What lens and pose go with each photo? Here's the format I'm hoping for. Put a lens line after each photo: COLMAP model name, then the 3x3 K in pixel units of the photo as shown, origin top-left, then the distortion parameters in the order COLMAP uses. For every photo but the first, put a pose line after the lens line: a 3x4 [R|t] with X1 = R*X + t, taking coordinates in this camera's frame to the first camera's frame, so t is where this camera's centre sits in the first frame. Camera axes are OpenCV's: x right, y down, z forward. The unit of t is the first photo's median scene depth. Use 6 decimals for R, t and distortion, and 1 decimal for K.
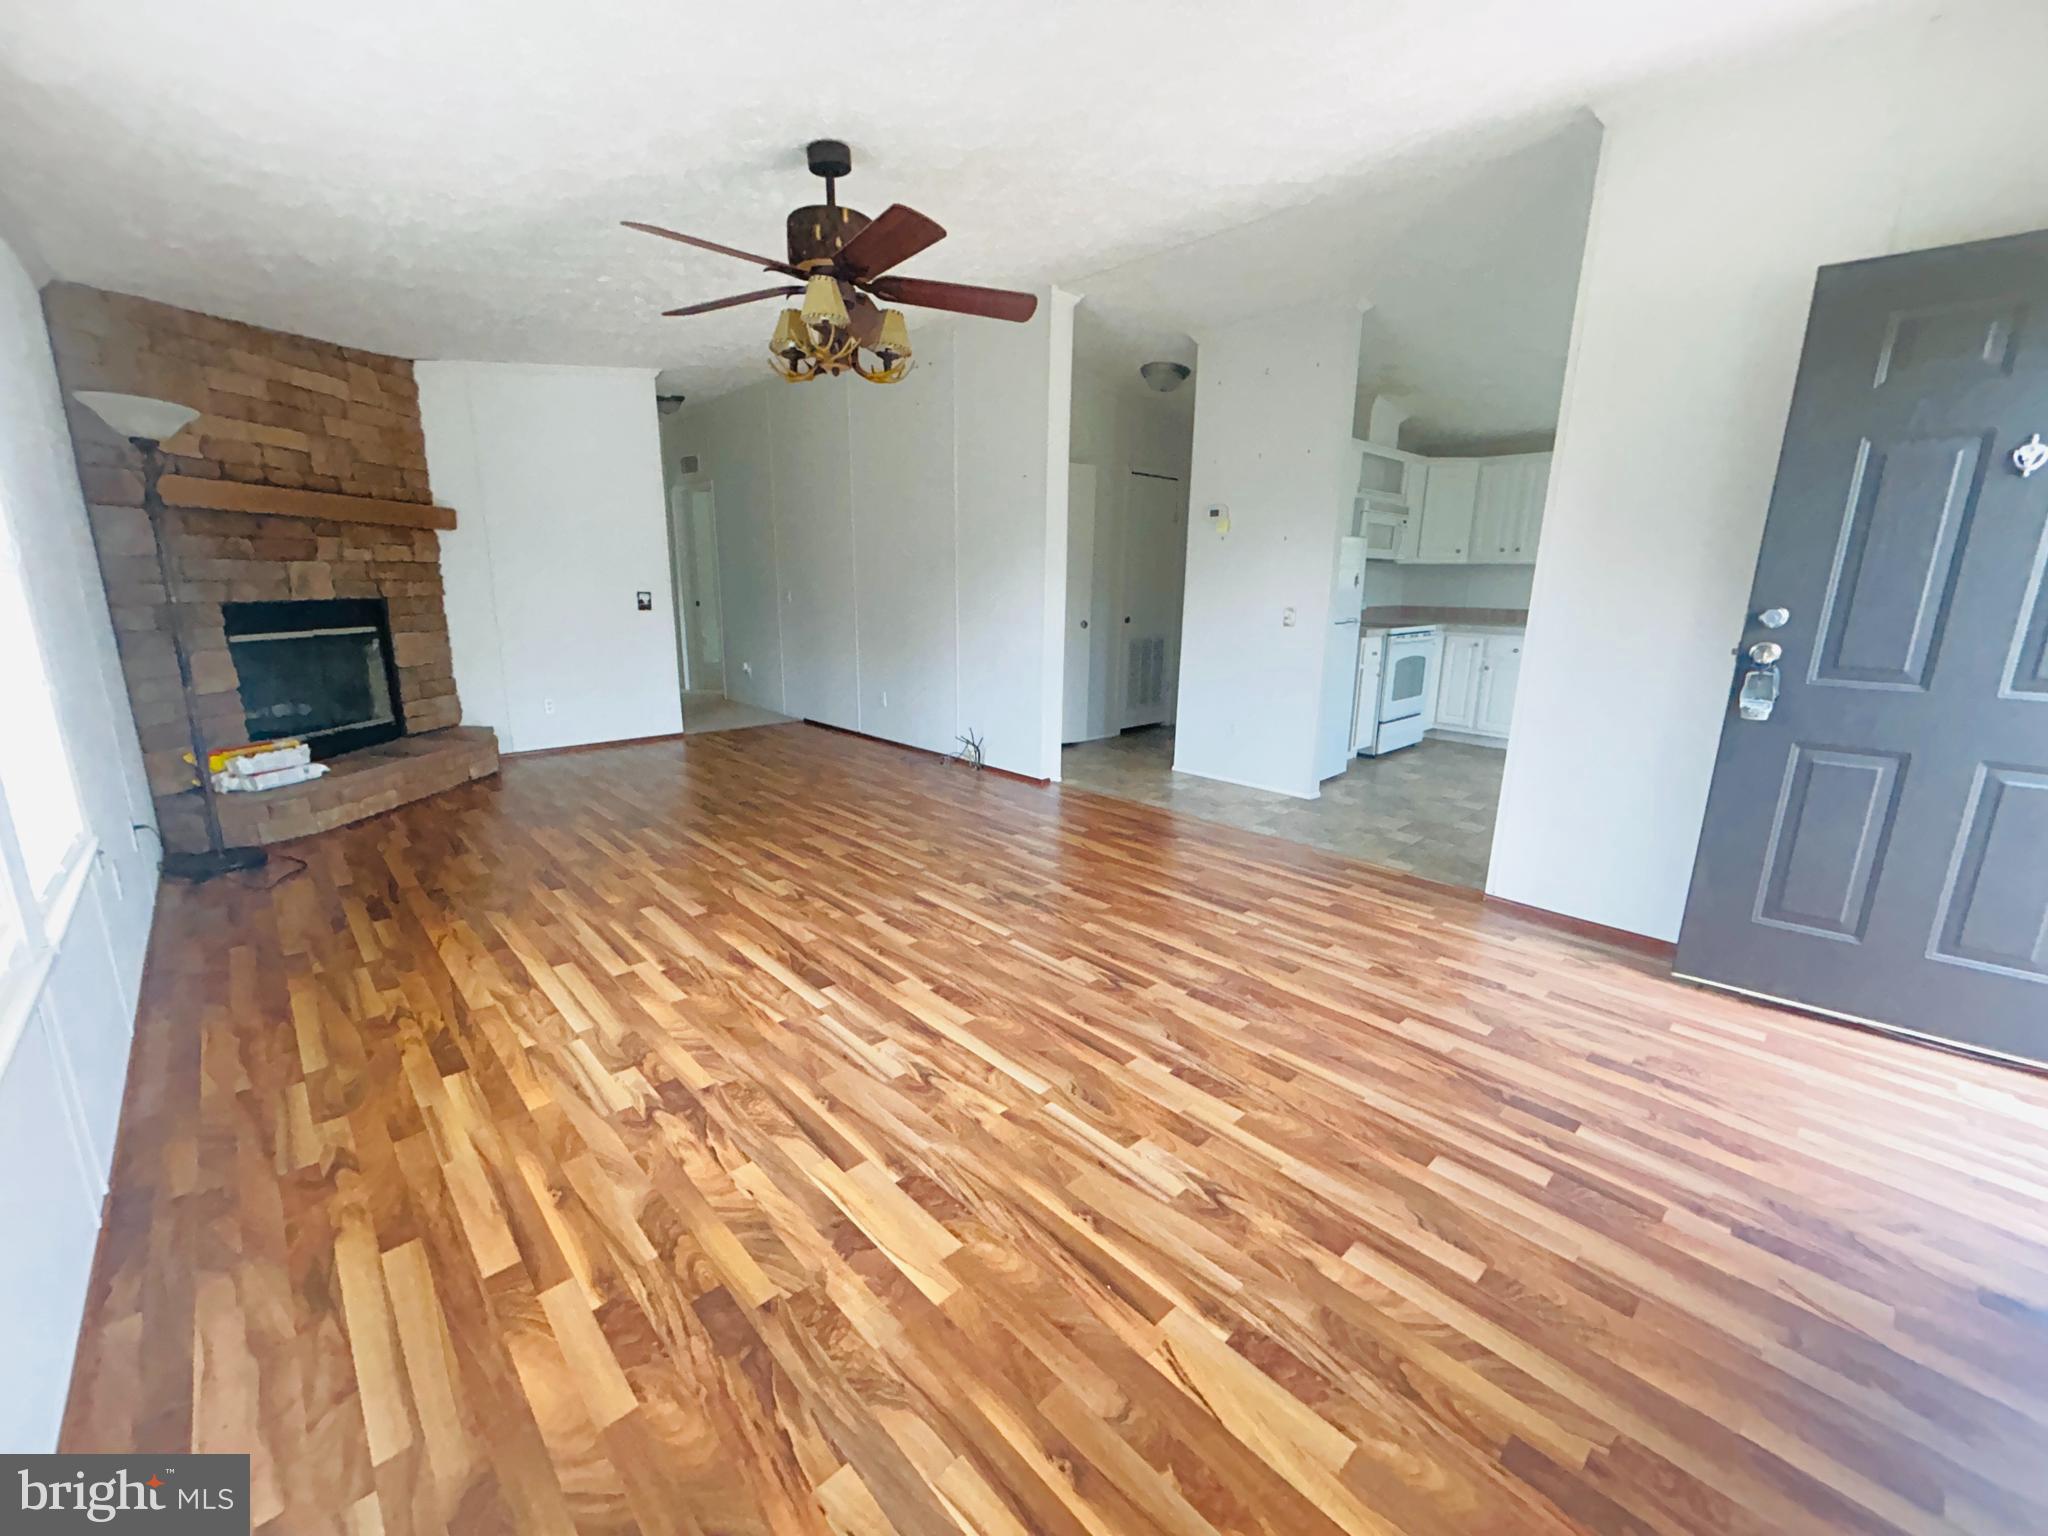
lens RADIAL K [[832.9, 0, 1019.0], [0, 832.9, 766.4], [0, 0, 1]] dist [-0.001953, 0.002076]
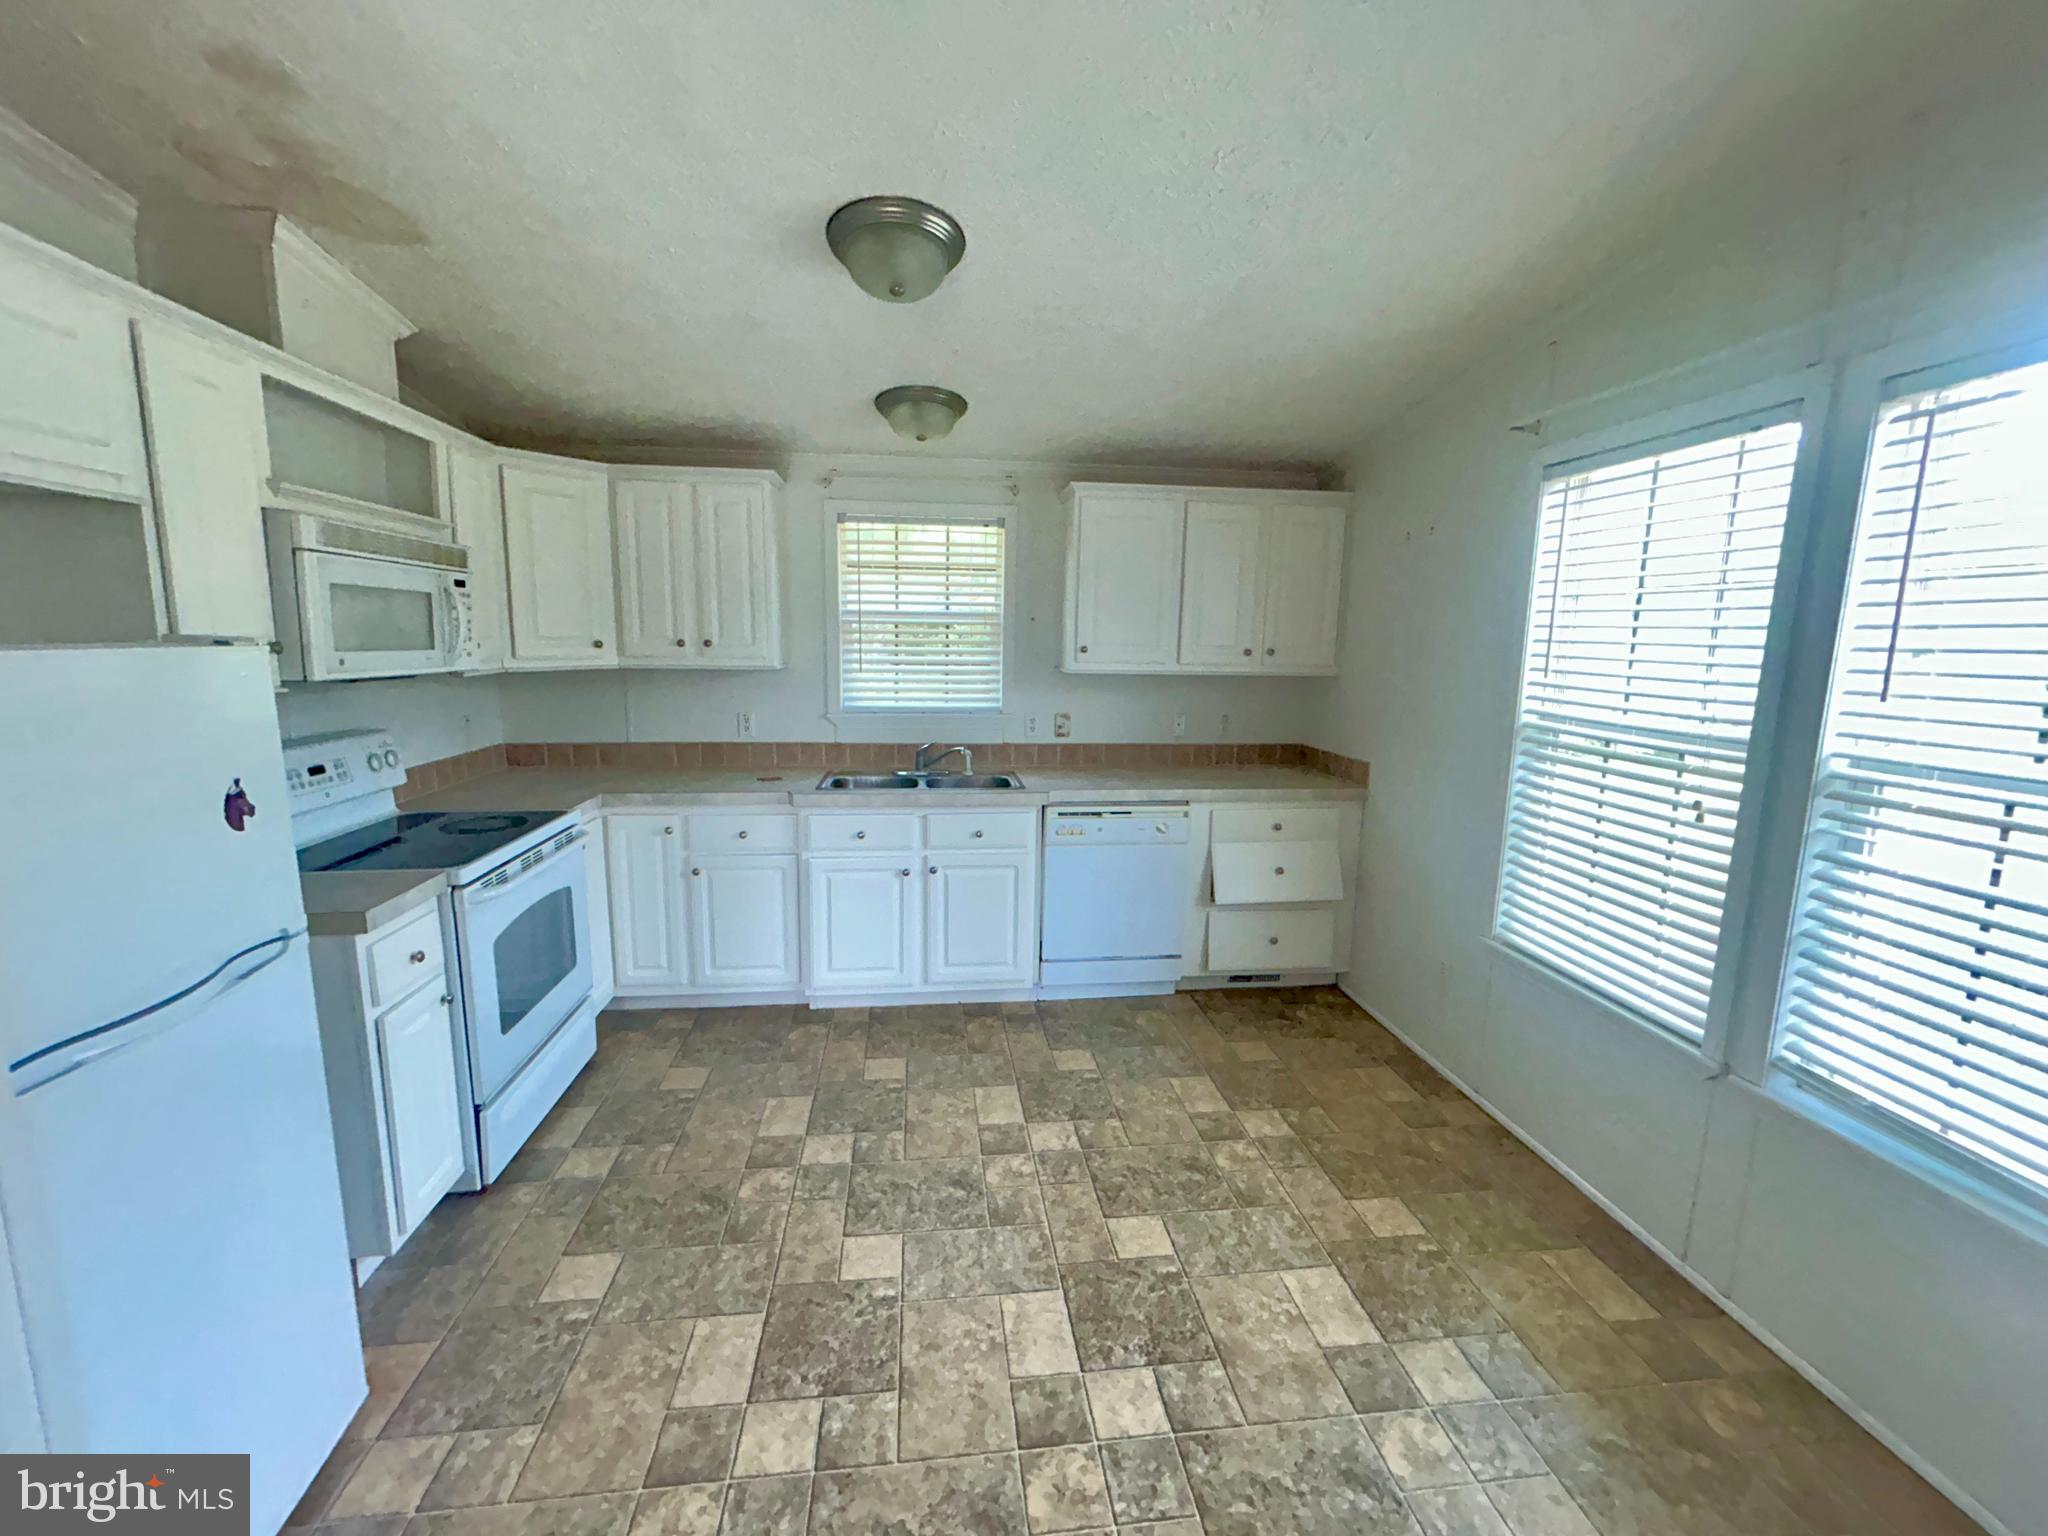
lens RADIAL K [[832.9, 0, 1019.5], [0, 832.9, 768.4], [0, 0, 1]] dist [-0.001953, 0.002076]
pose [[0.592336, -0.128979, 0.795301, 0.531544], [0.172540, 0.984510, 0.031157, -0.309289], [-0.787000, 0.118766, 0.605414, 0.997038]]
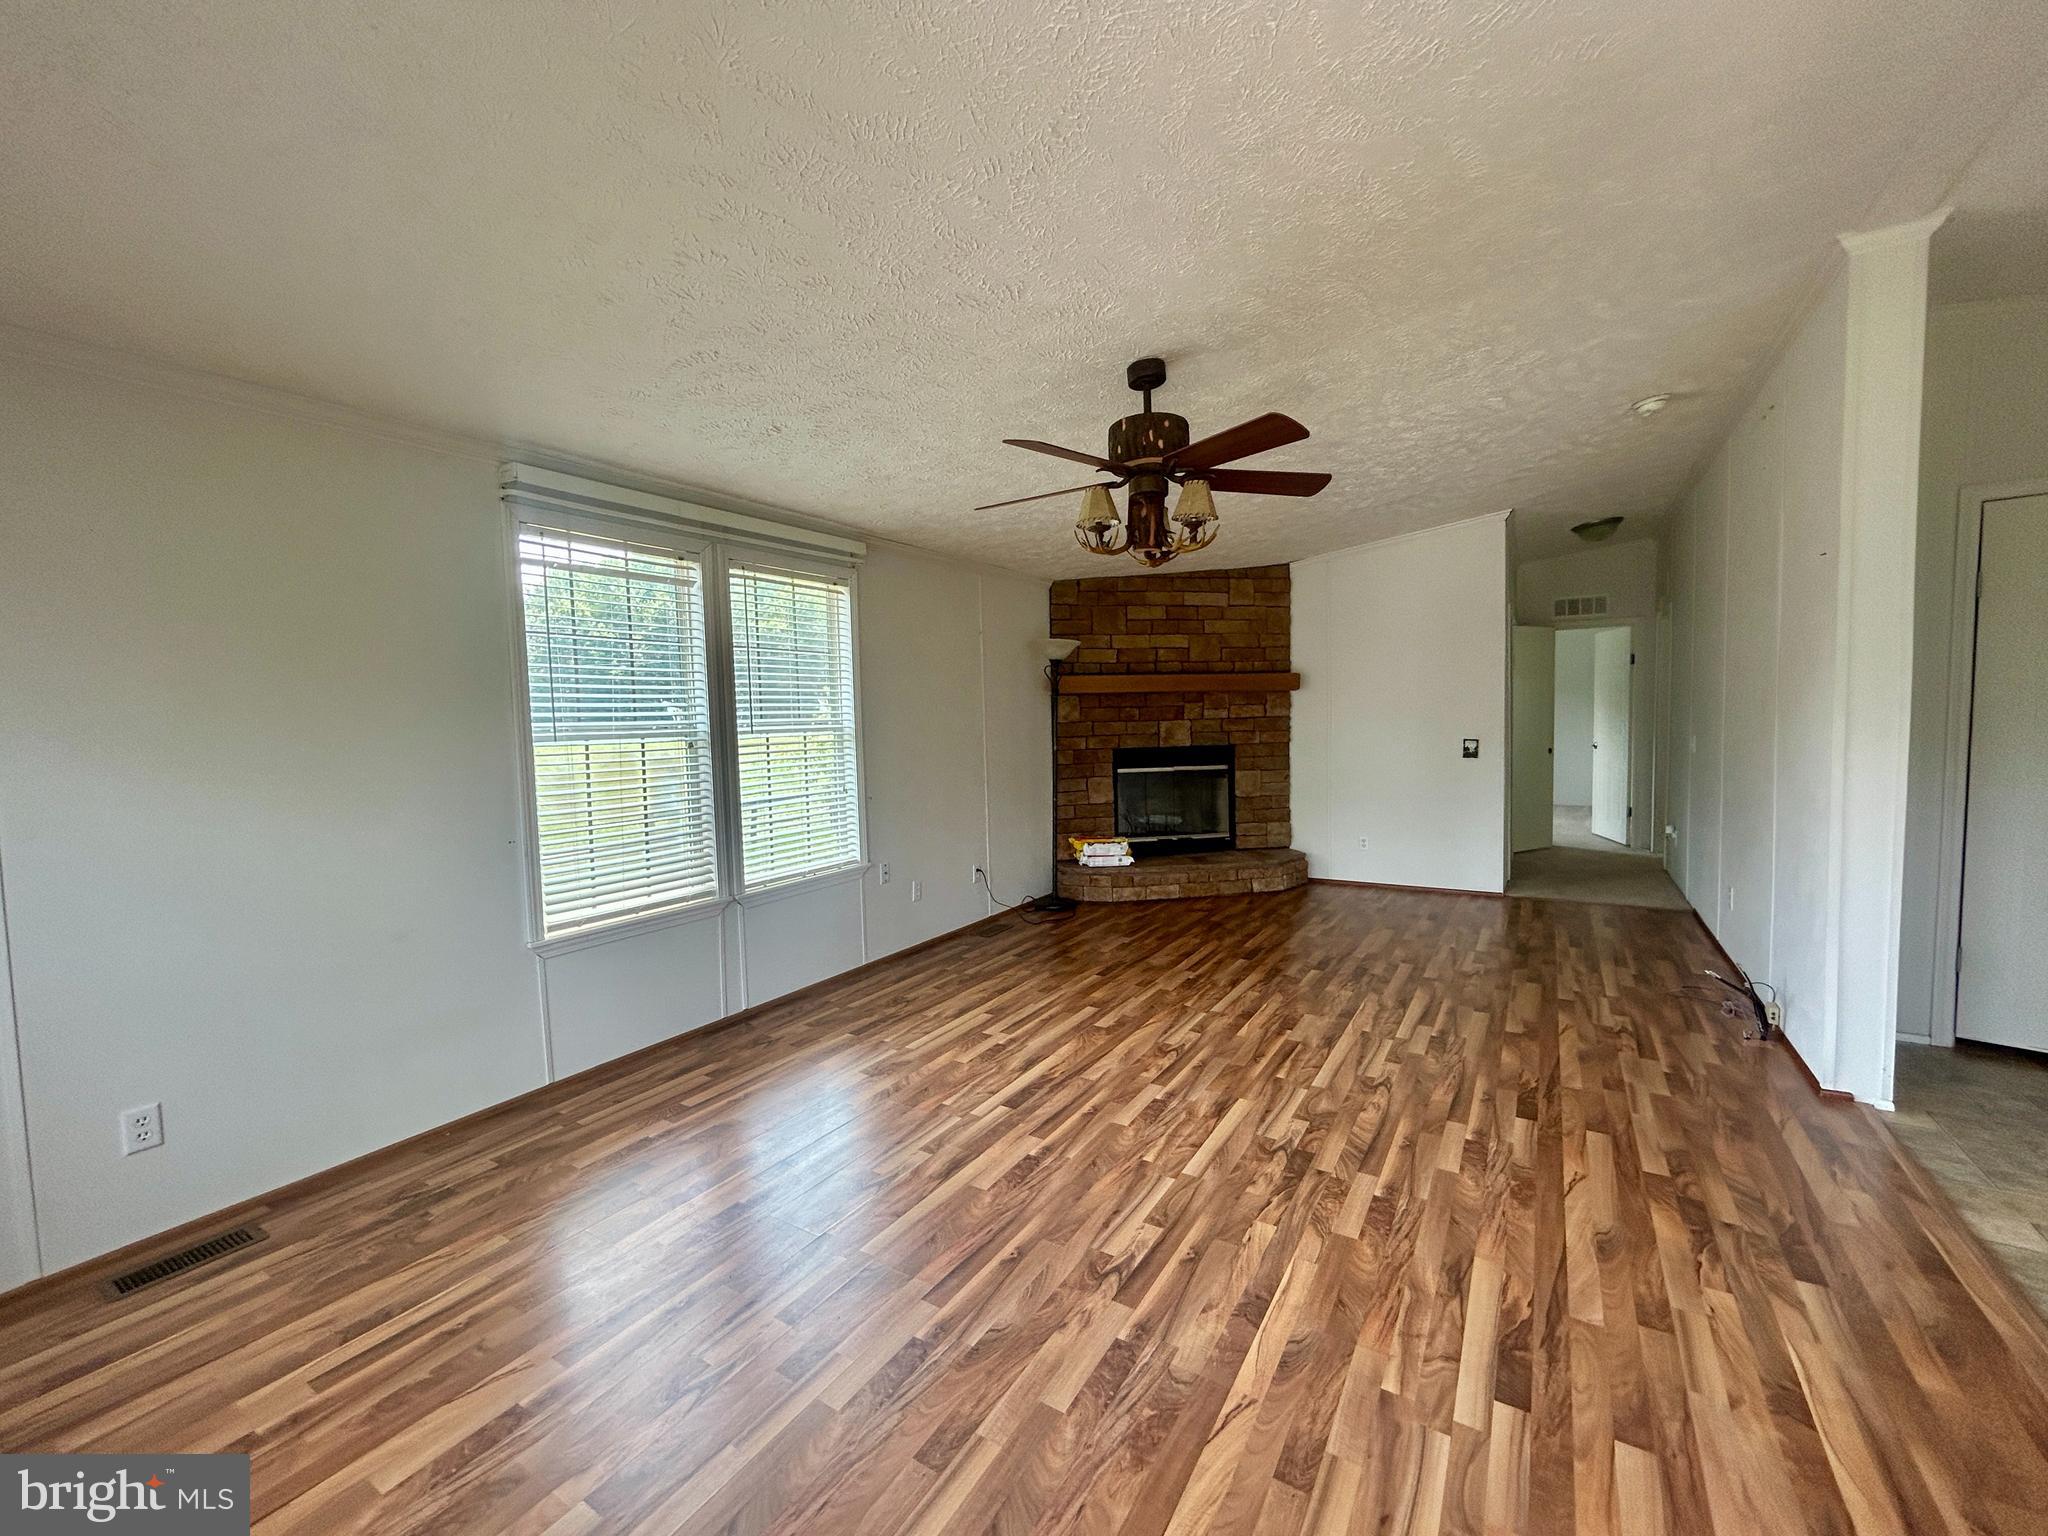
lens RADIAL K [[832.9, 0, 1019.4], [0, 832.9, 765.9], [0, 0, 1]] dist [-0.001953, 0.002076]
pose [[0.246906, 0.038486, -0.968275, 0.641868], [-0.188863, 0.981961, -0.009130, -0.134315], [0.950457, 0.185126, 0.249721, 0.507891]]
